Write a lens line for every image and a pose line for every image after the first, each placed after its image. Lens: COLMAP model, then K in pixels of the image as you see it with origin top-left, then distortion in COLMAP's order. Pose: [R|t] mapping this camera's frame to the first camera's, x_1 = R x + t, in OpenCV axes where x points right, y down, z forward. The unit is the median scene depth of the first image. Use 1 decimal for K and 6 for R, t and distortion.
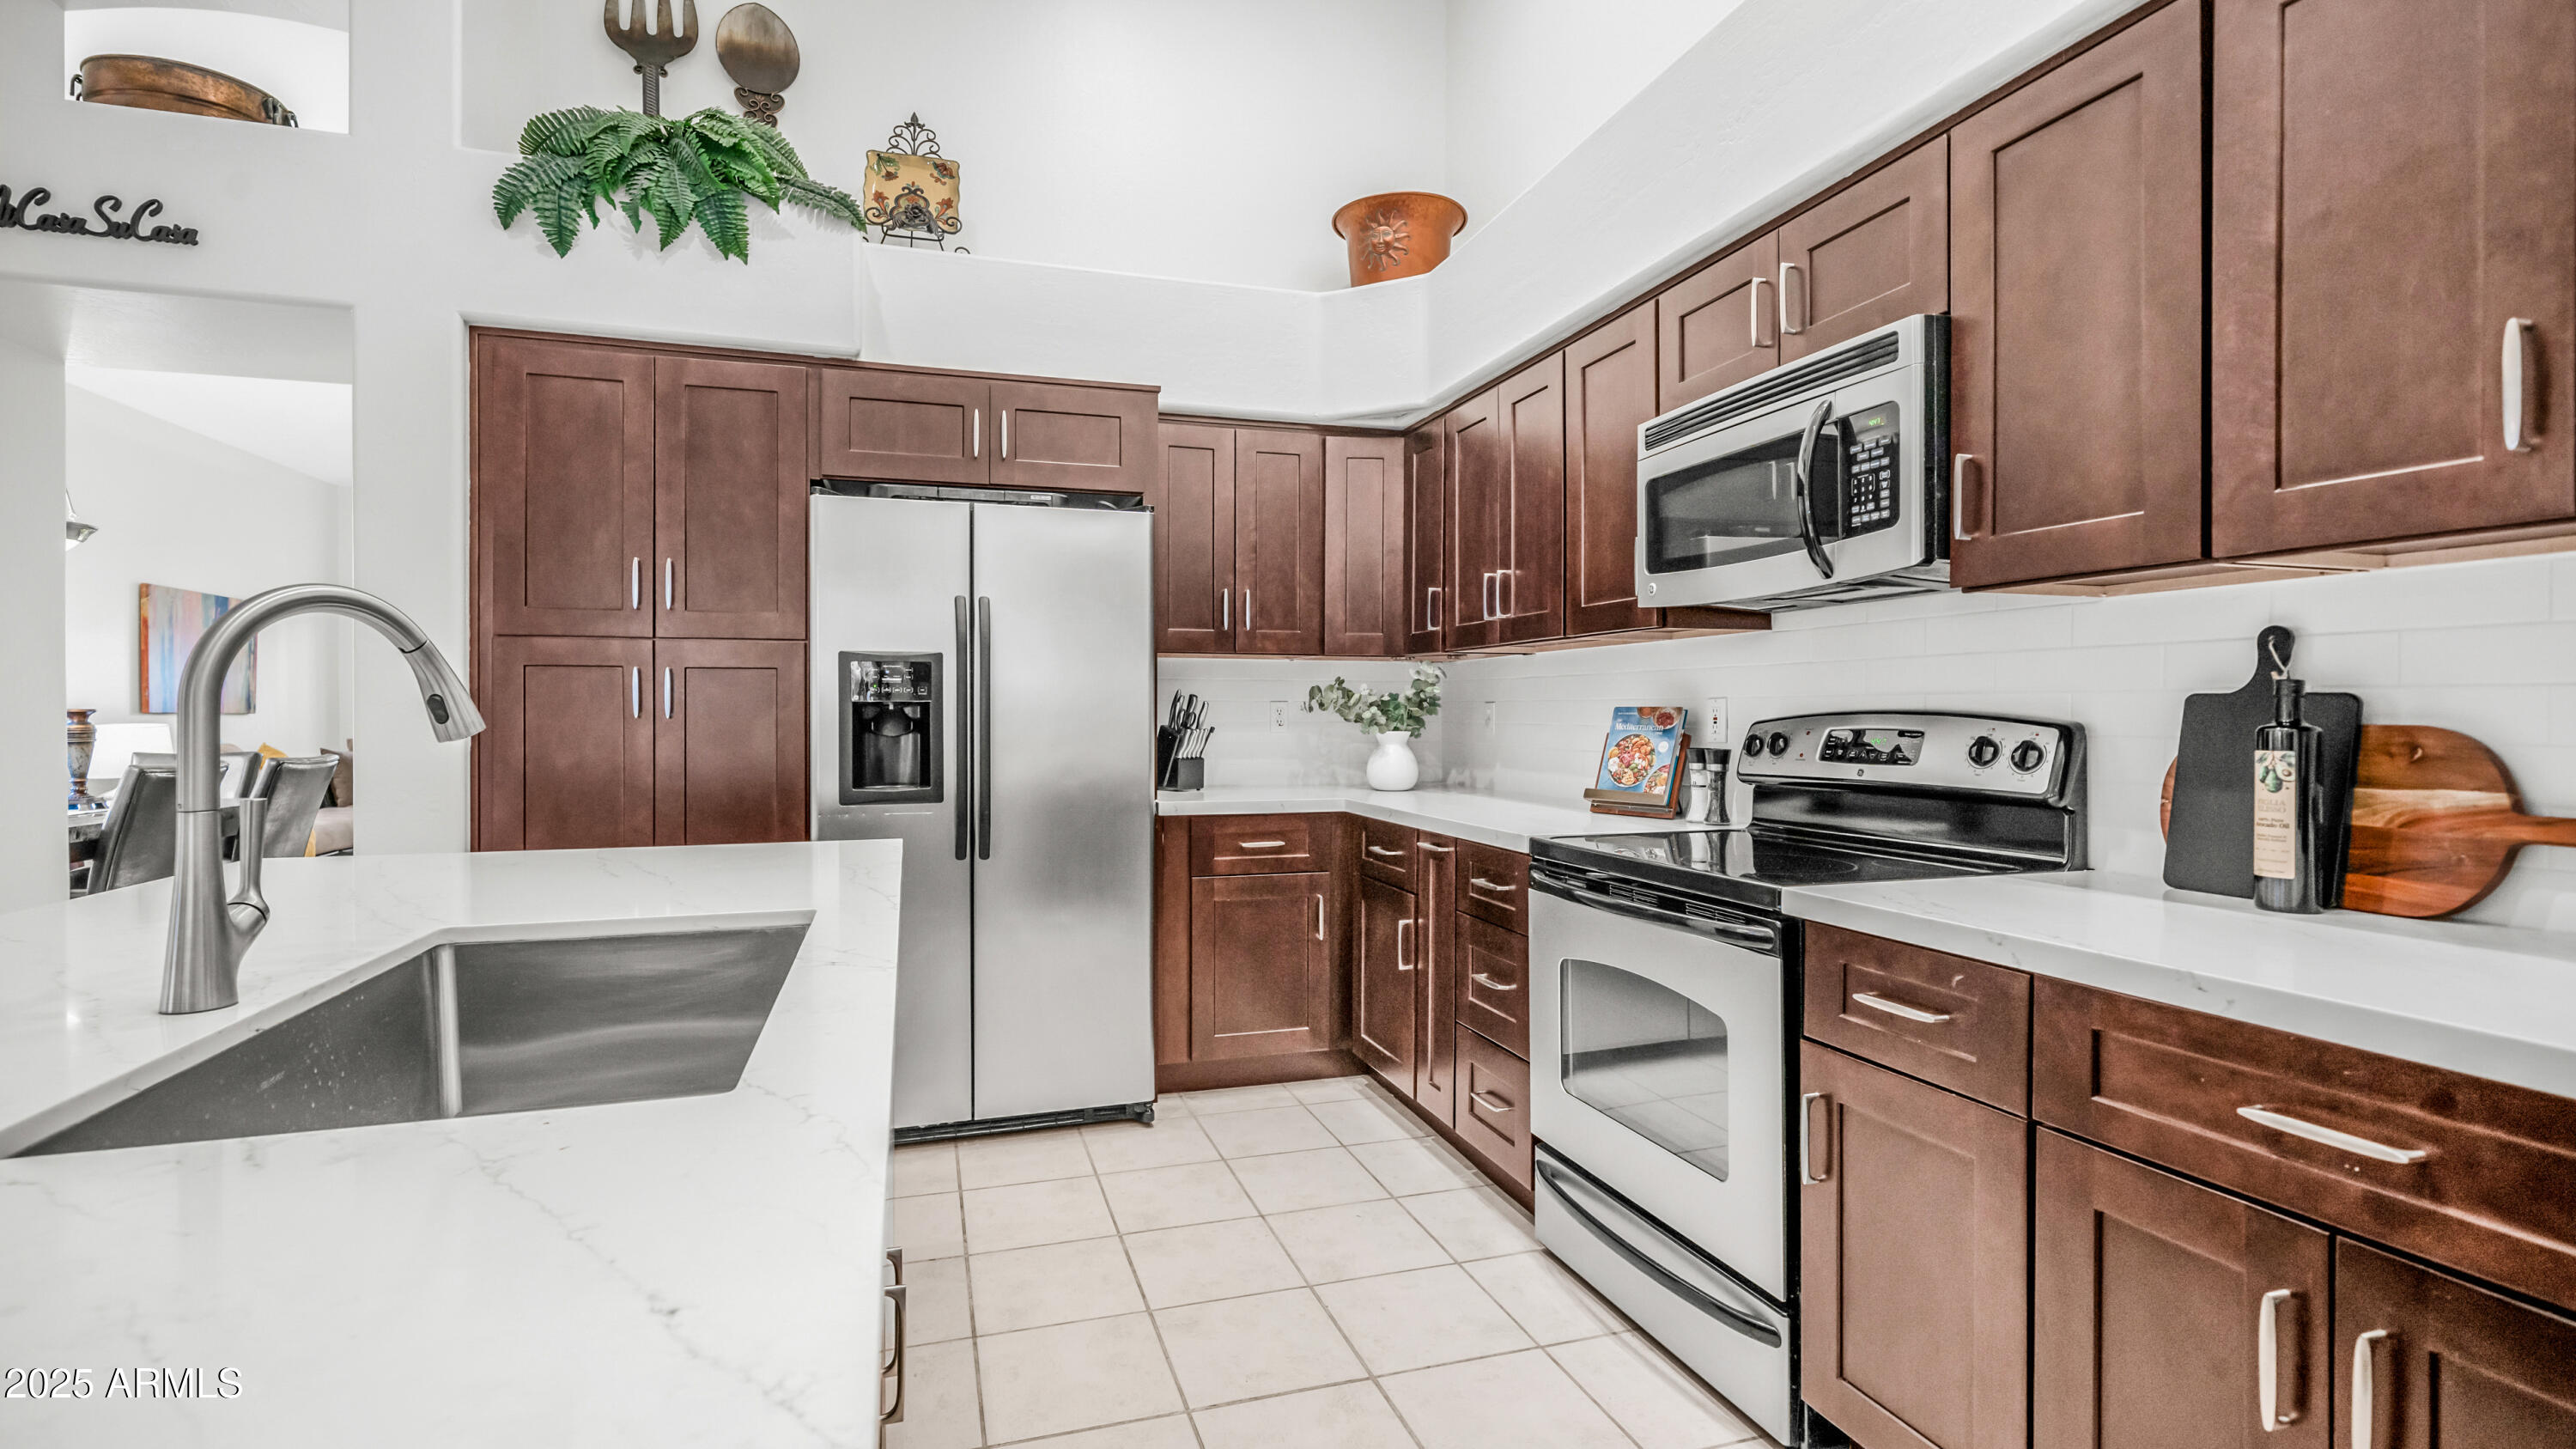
lens RADIAL K [[1121.1, 0, 1290.9], [0, 1121.1, 734.5], [0, 0, 1]] dist [-0.000549, 0.000037]
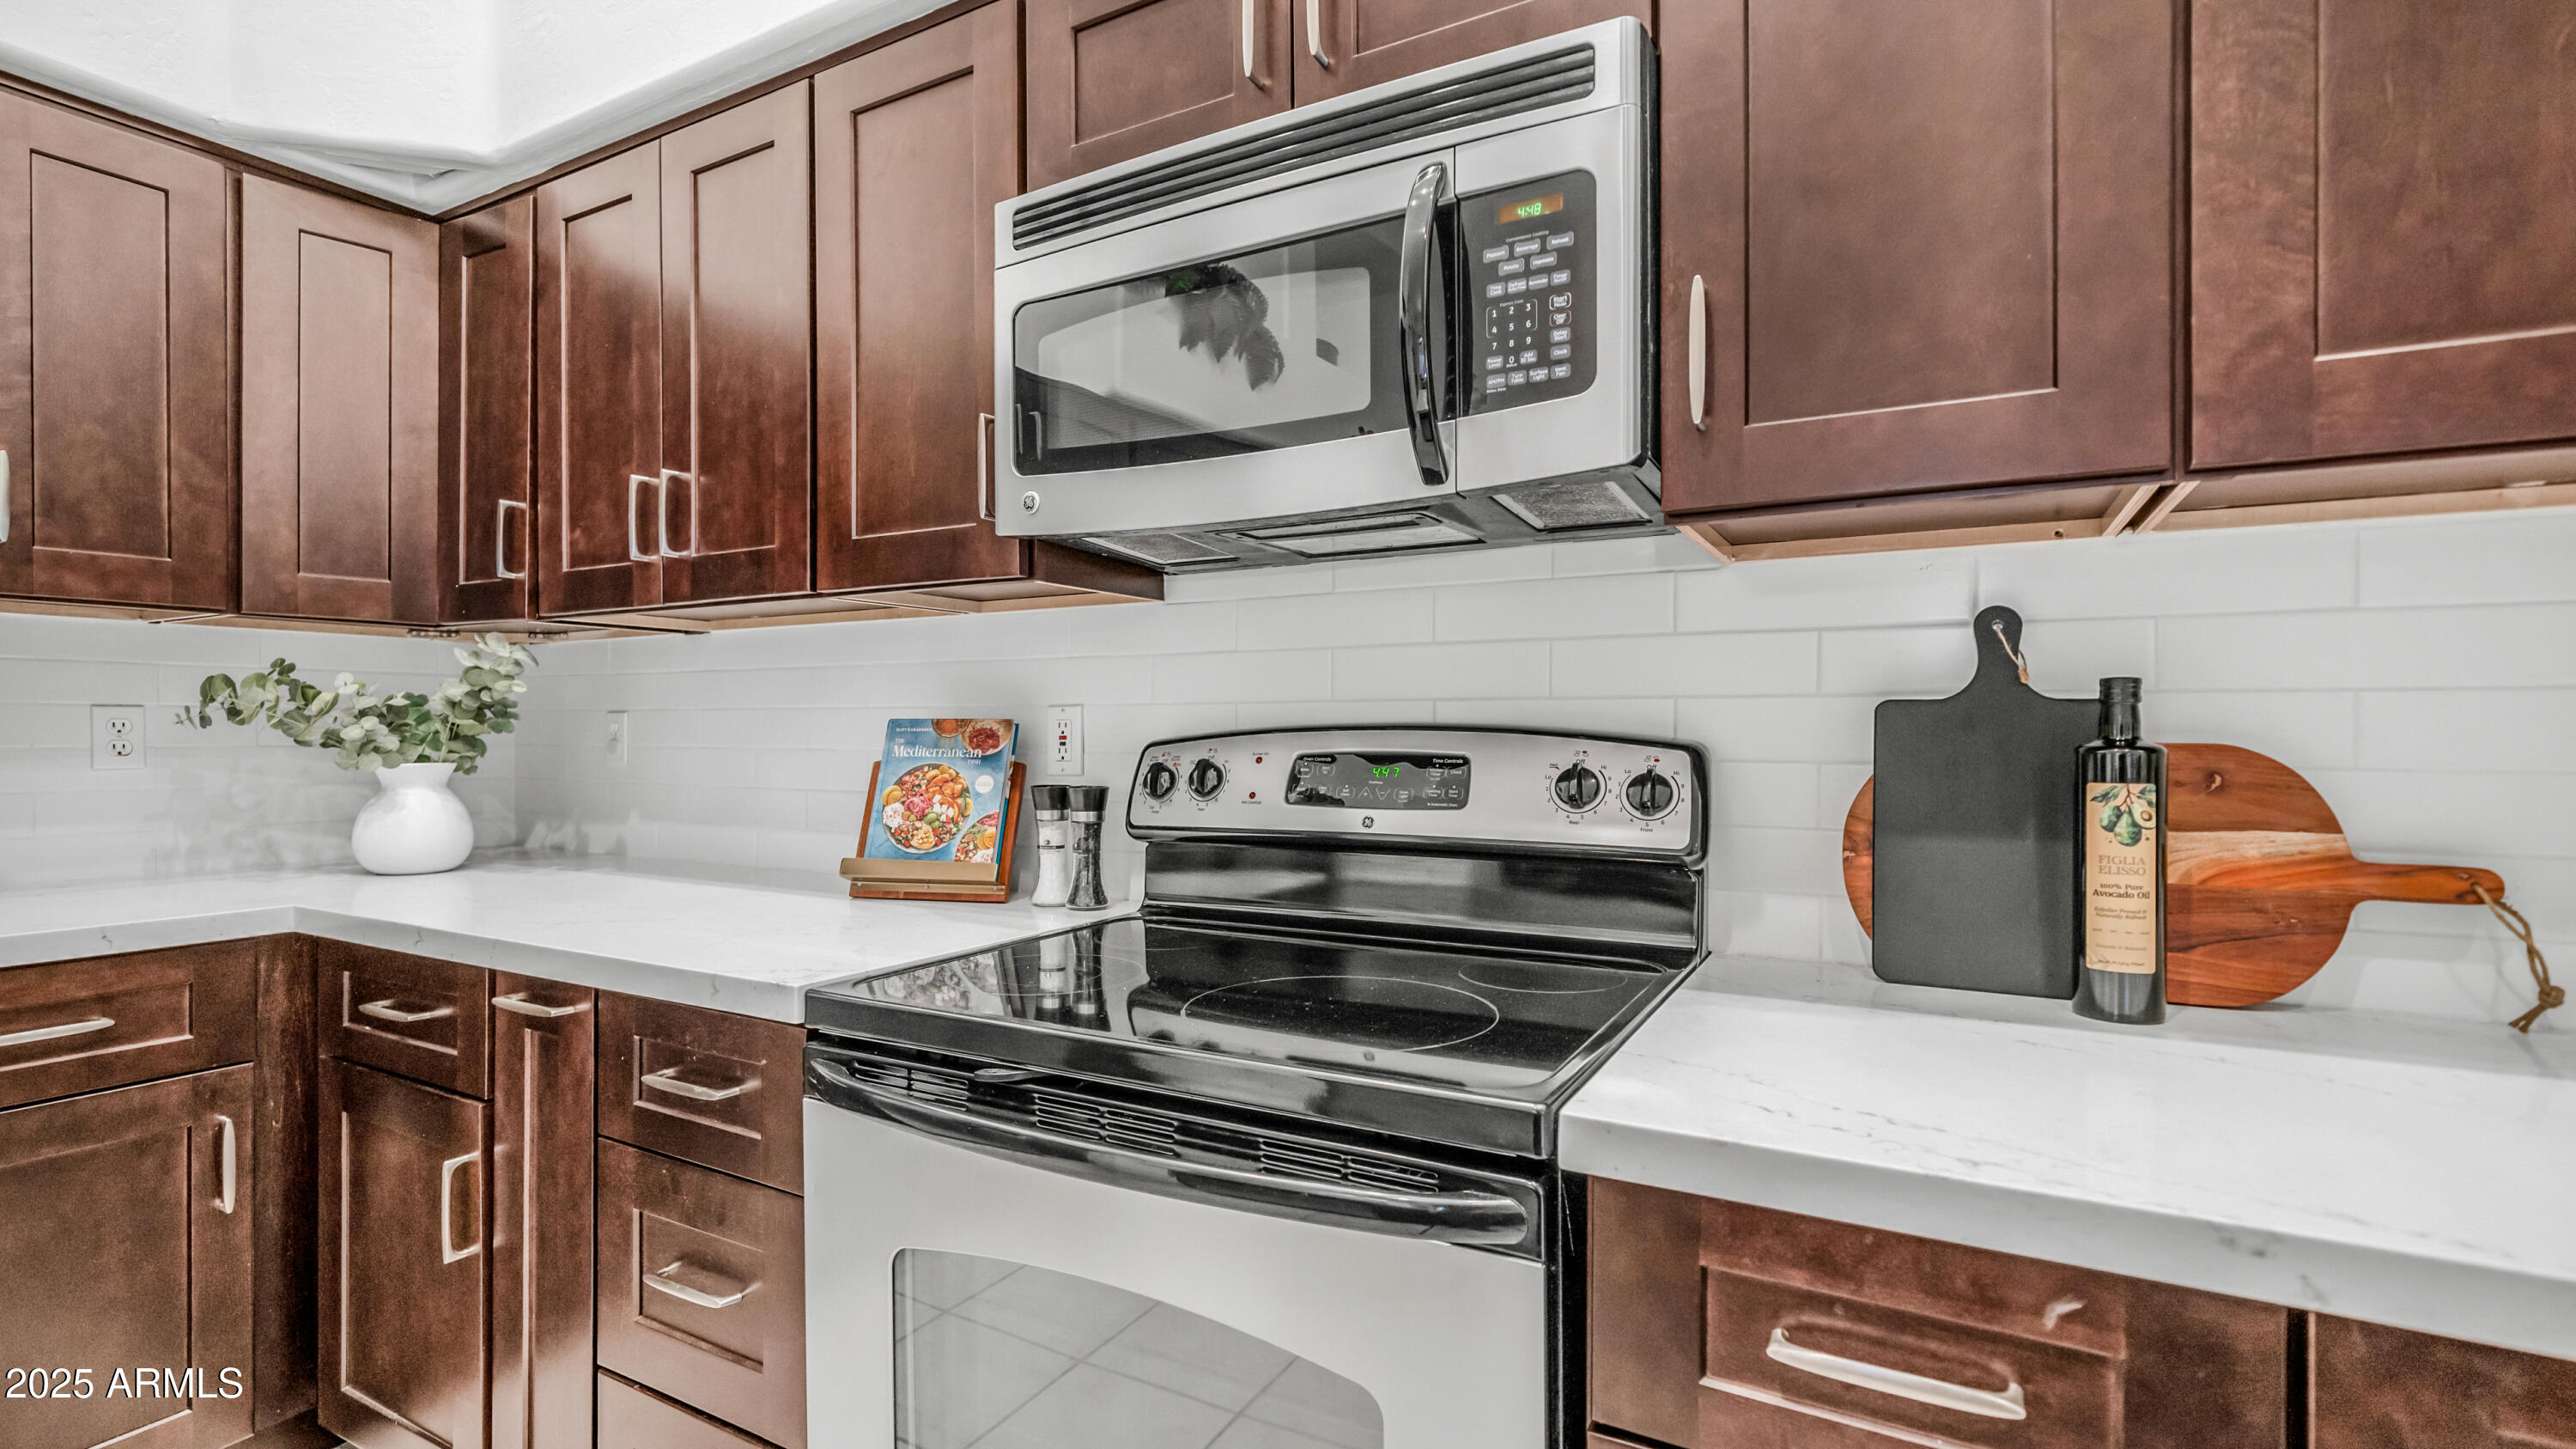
lens RADIAL K [[1121.1, 0, 1290.9], [0, 1121.1, 734.5], [0, 0, 1]] dist [-0.000549, 0.000037]
pose [[0.720489, -0.002113, 0.693463, 0.029063], [0.013383, 0.999851, -0.010858, -0.007368], [-0.693337, 0.017104, 0.720411, 0.451747]]
